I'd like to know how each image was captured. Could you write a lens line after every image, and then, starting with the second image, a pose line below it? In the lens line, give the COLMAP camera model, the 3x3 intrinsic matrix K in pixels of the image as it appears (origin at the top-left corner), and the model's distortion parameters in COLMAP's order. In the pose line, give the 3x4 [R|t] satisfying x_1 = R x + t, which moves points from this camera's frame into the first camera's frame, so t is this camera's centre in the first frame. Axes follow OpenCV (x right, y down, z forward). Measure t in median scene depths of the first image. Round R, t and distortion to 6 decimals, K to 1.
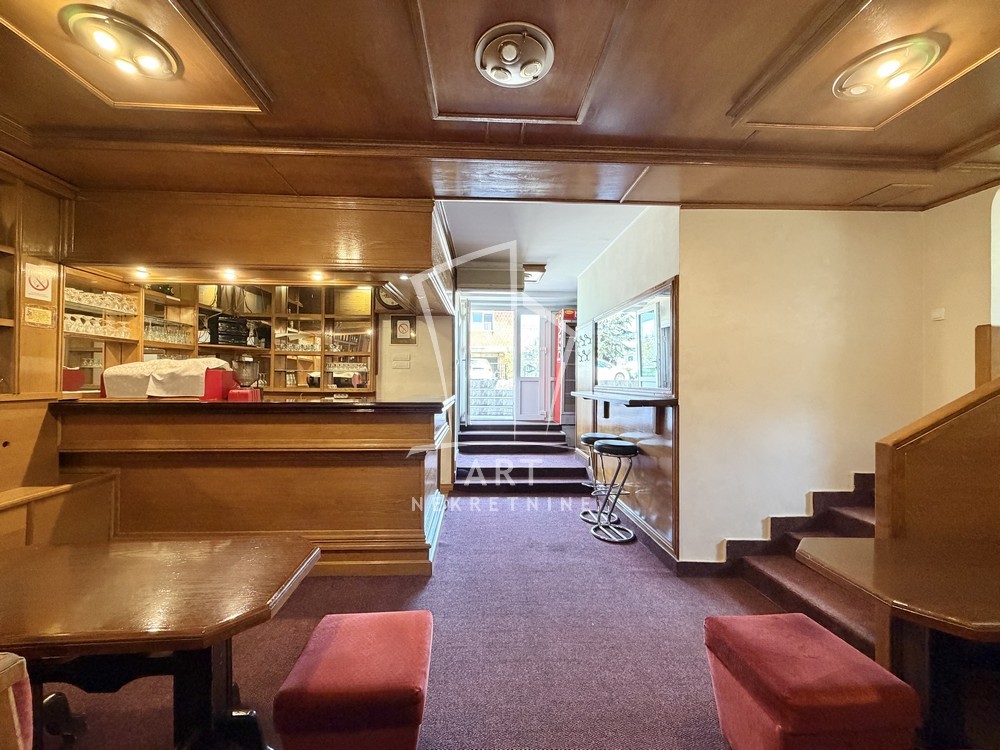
lens RADIAL K [[401.6, 0, 500.4], [0, 401.6, 374.2], [0, 0, 1]] dist [-0.002267, 0.000057]
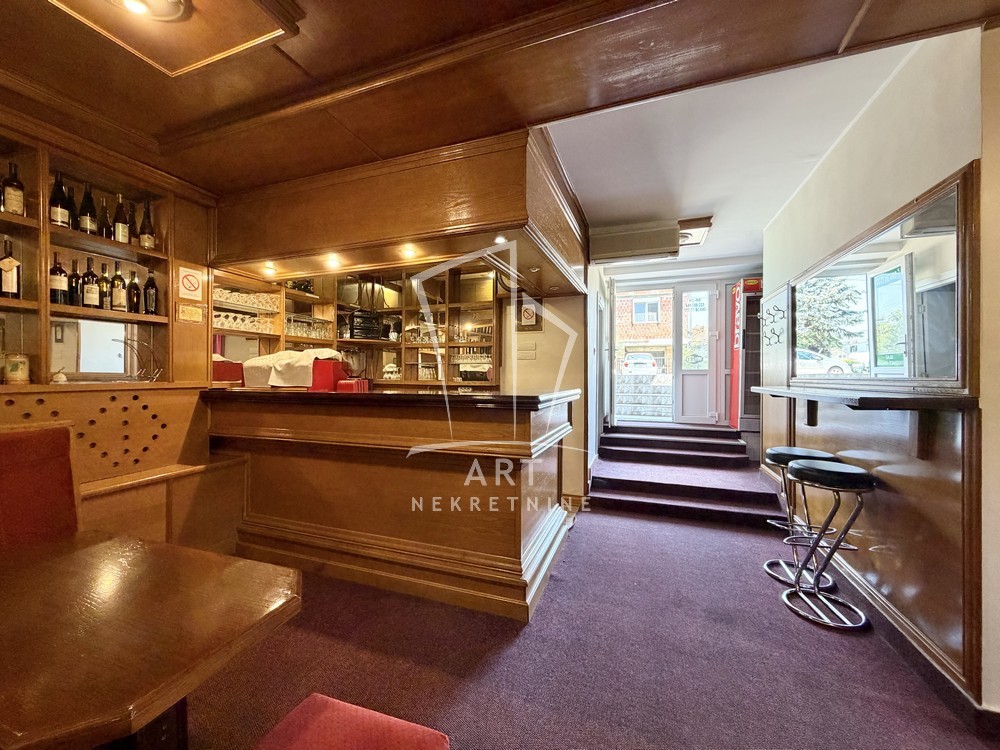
lens RADIAL K [[401.6, 0, 496.8], [0, 401.6, 376.5], [0, 0, 1]] dist [-0.002267, 0.000057]
pose [[0.916070, -0.004602, -0.400992, 0.067821], [0.008857, 0.999922, 0.008758, 0.022141], [0.400921, -0.011575, 0.916040, 0.236844]]
